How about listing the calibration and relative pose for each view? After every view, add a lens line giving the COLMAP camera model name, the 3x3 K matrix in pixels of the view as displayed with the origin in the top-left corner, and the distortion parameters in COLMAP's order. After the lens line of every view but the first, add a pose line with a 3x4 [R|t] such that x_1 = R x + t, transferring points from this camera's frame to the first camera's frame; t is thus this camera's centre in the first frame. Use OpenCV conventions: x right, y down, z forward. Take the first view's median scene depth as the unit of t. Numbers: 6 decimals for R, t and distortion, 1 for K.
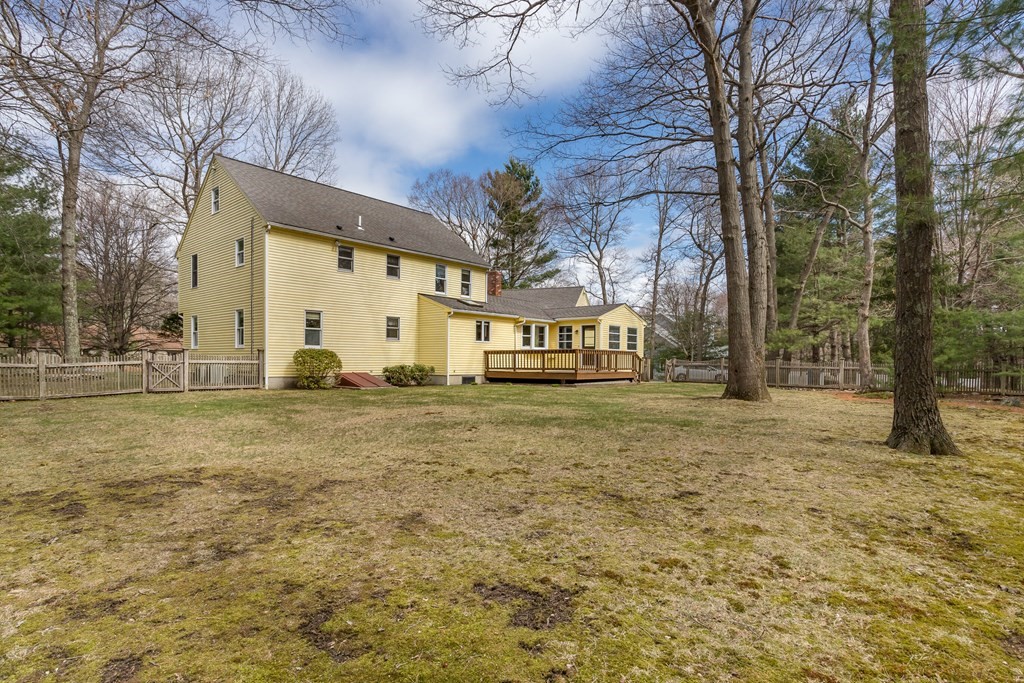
lens RADIAL K [[520.9, 0, 508.4], [0, 520.9, 343.2], [0, 0, 1]] dist [0.005378, 0.000375]
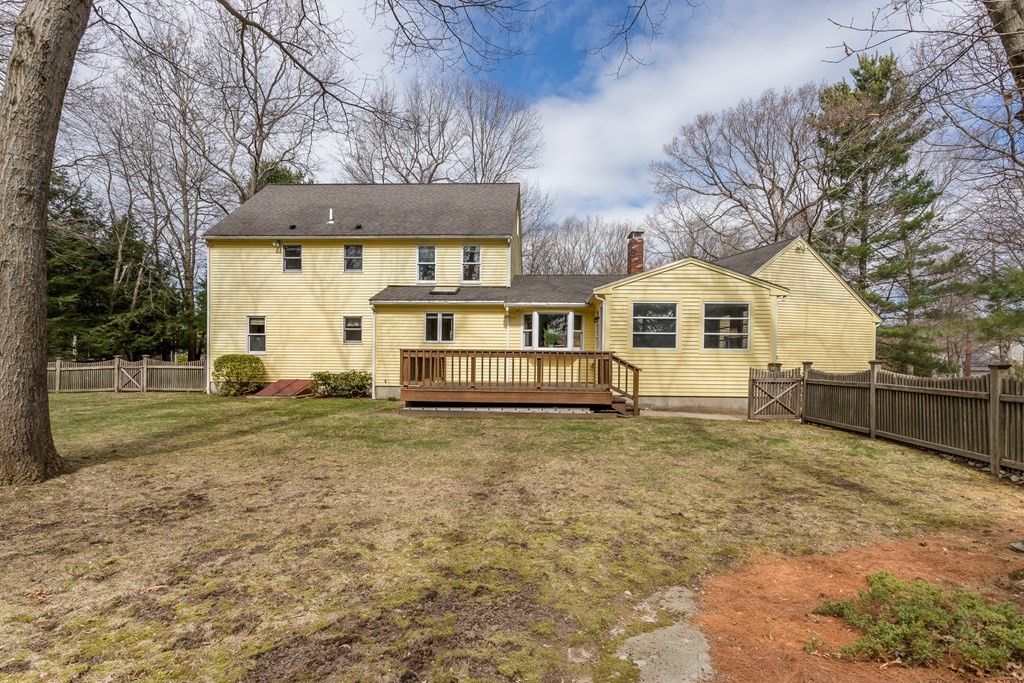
lens RADIAL K [[520.9, 0, 511.5], [0, 520.9, 347.5], [0, 0, 1]] dist [0.005378, 0.000375]
pose [[0.627035, -0.023377, -0.778640, 0.586418], [0.021600, 0.999687, -0.012619, 0.016659], [0.778692, -0.008906, 0.627344, 0.634170]]
